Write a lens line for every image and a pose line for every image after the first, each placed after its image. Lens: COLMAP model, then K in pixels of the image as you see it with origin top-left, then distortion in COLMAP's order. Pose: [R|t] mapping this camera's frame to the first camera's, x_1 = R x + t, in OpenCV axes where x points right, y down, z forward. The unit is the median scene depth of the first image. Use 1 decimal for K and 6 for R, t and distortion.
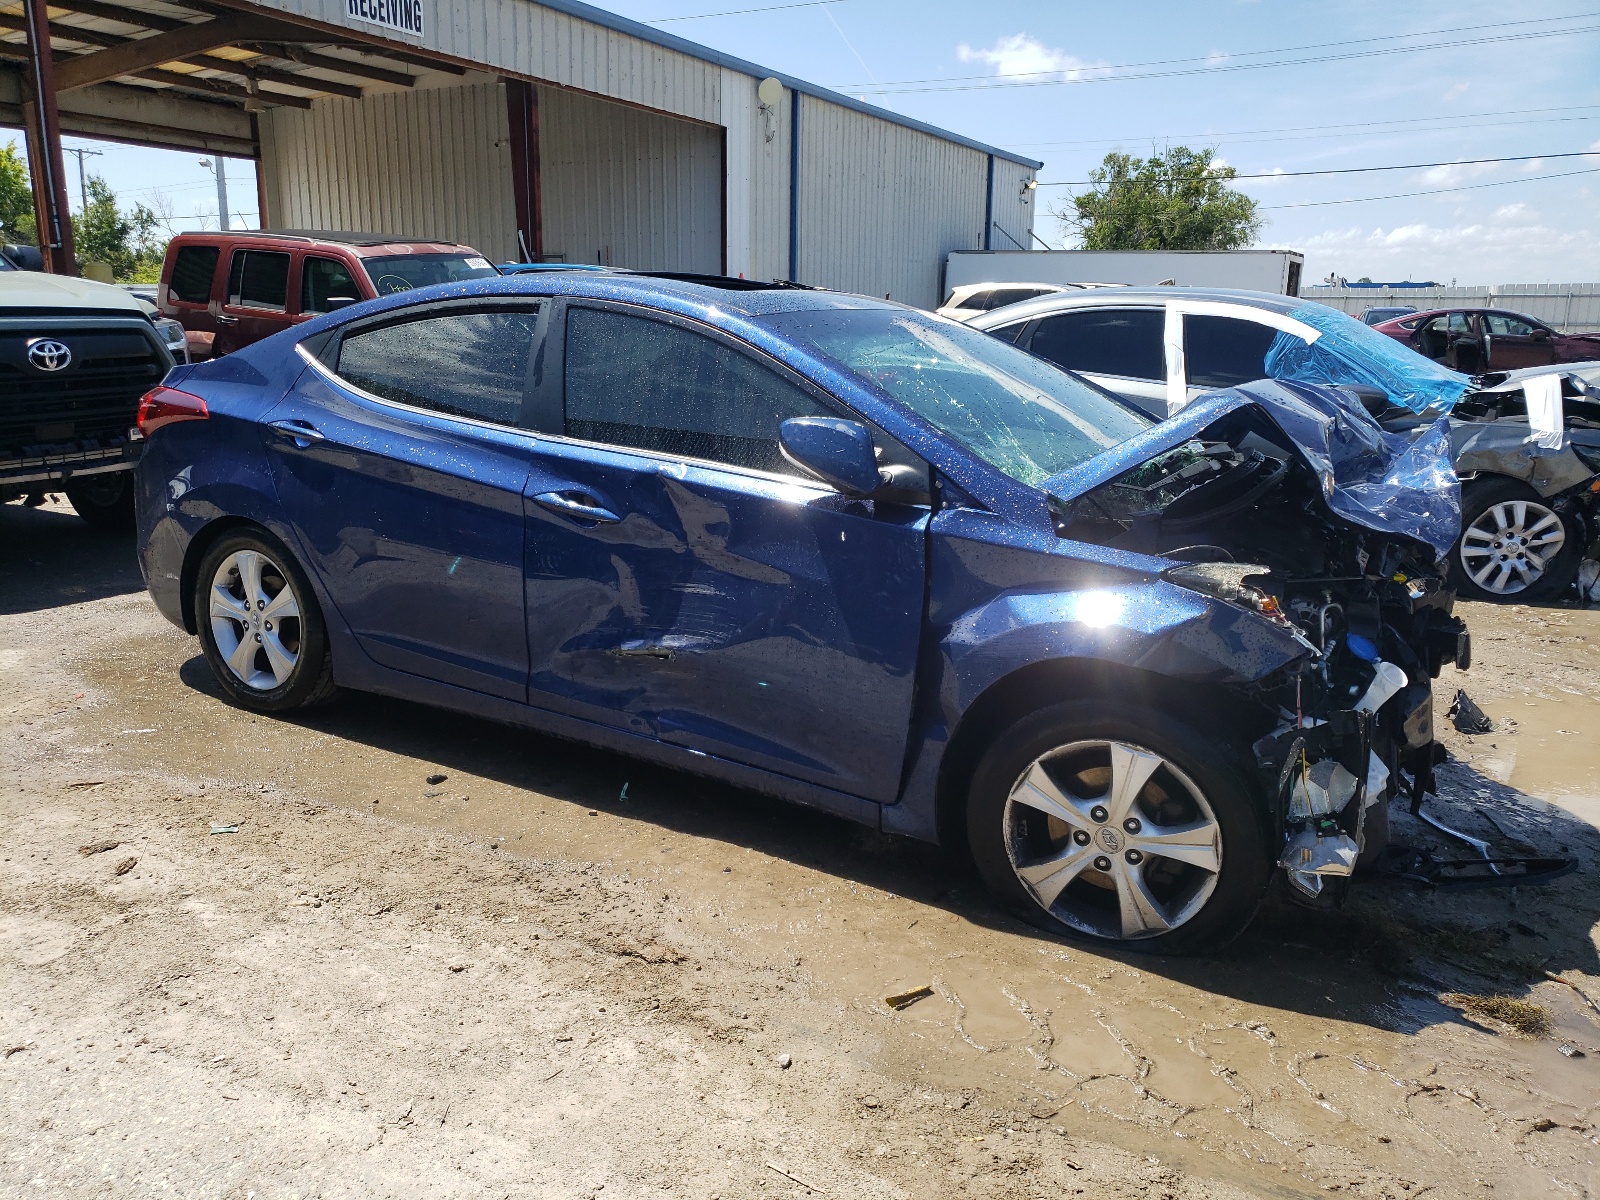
lens RADIAL K [[1267.2, 0, 805.6], [0, 1267.2, 602.6], [0, 0, 1]] dist [0.056808, 0.006257]
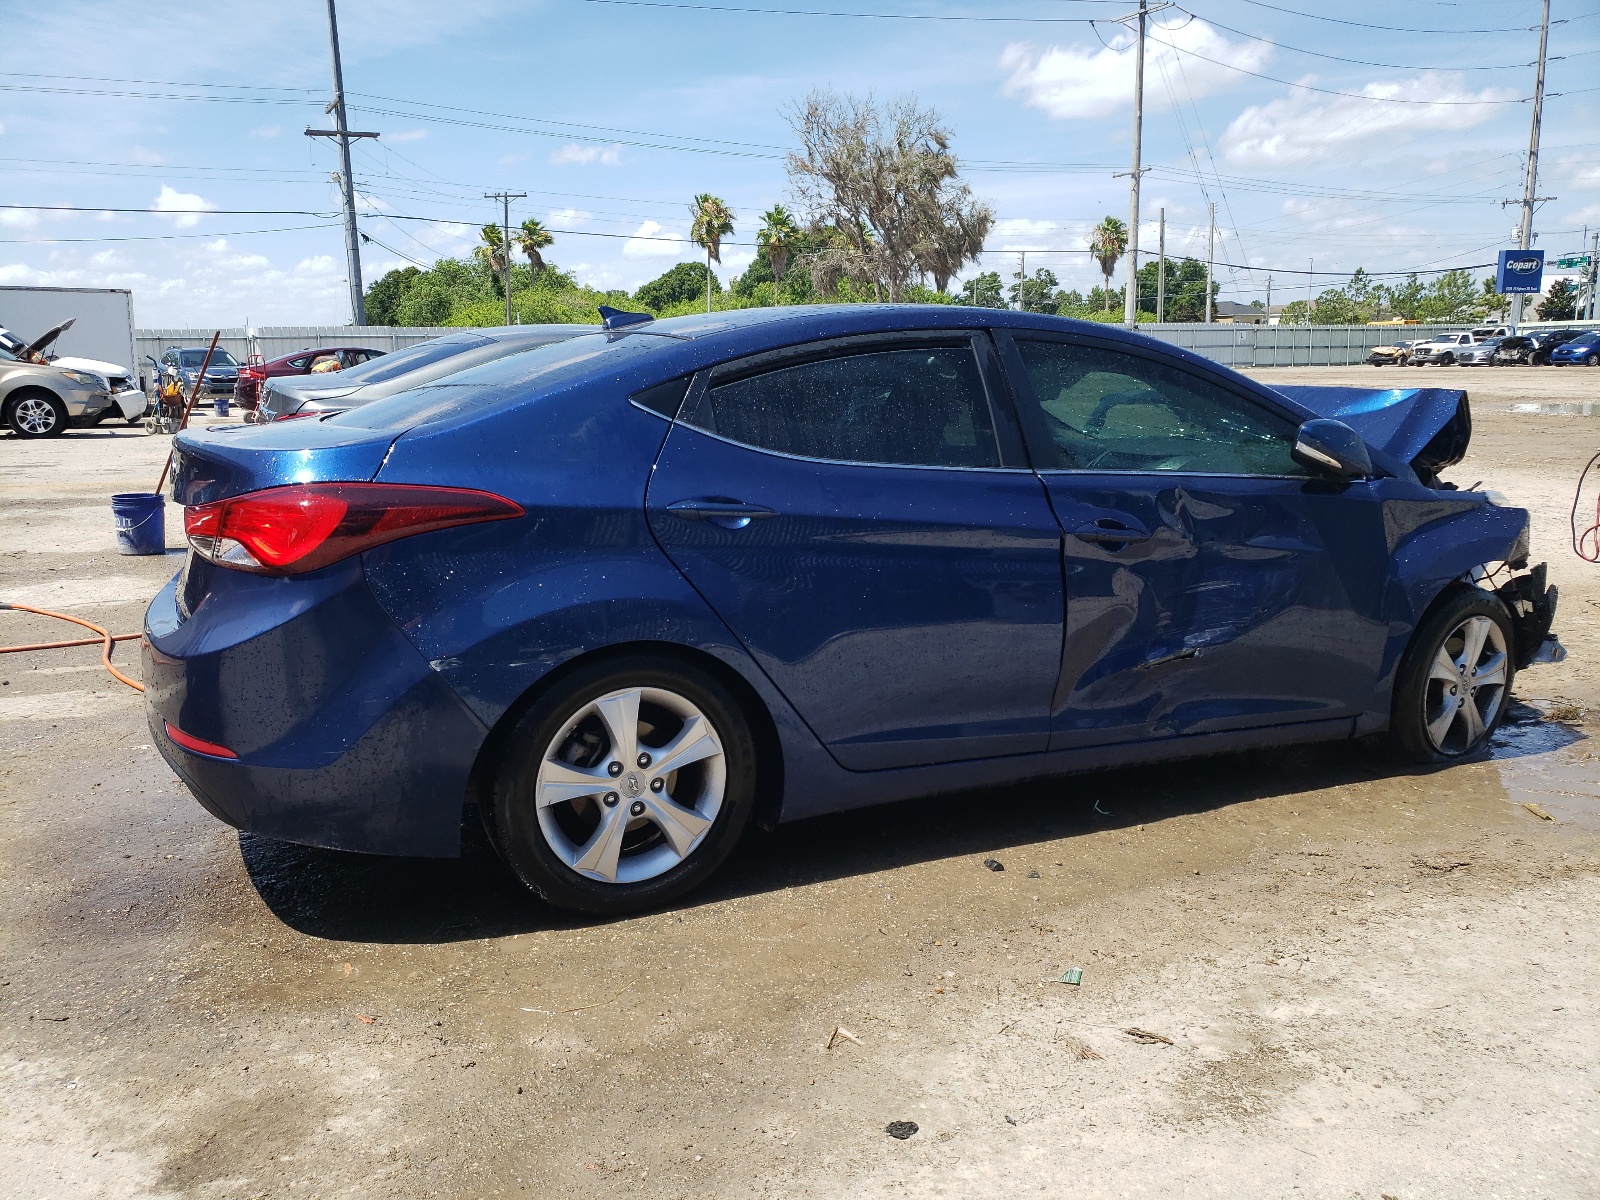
lens RADIAL K [[1285.6, 0, 695.8], [0, 1285.6, 576.7], [0, 0, 1]] dist [0.055702, -0.001334]
pose [[0.565035, -0.160007, 0.809403, -1.109633], [0.202155, 0.977961, 0.052206, -0.148794], [-0.799918, 0.134126, 0.584929, 0.614904]]
